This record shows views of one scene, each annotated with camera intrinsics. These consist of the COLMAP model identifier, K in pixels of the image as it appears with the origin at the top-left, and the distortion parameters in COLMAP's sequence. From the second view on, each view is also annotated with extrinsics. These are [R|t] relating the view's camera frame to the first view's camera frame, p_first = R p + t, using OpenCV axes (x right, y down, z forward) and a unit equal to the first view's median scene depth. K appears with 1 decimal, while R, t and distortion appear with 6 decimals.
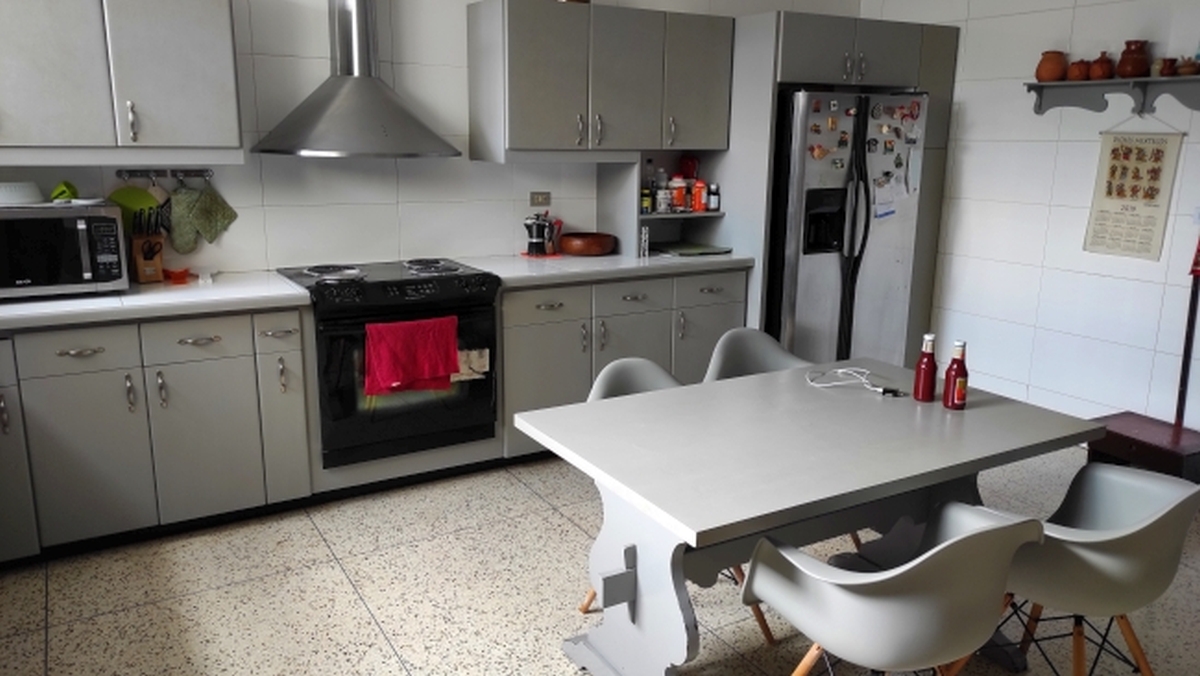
lens RADIAL K [[896.3, 0, 605.8], [0, 896.3, 332.1], [0, 0, 1]] dist [0.076531, -0.077635]
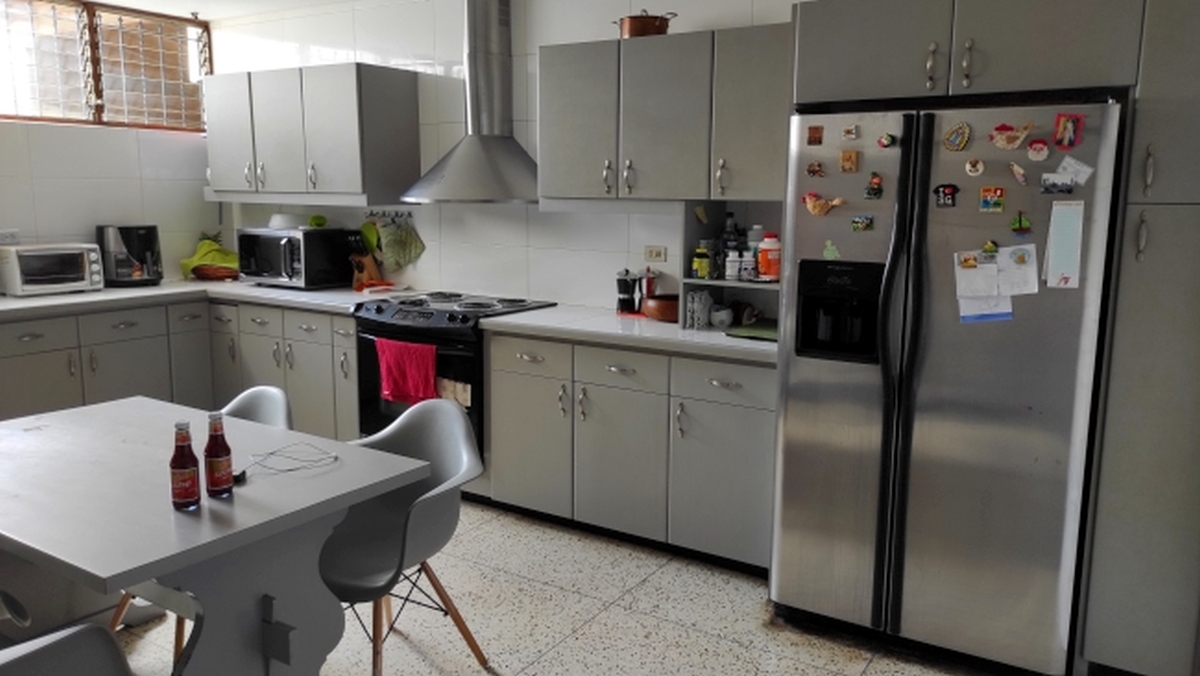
lens RADIAL K [[896.3, 0, 605.8], [0, 896.3, 332.1], [0, 0, 1]] dist [0.076531, -0.077635]
pose [[0.441795, 0.133780, -0.887085, 0.895376], [-0.199863, 0.978645, 0.048051, -0.128769], [0.874570, 0.156067, 0.459098, 0.681986]]
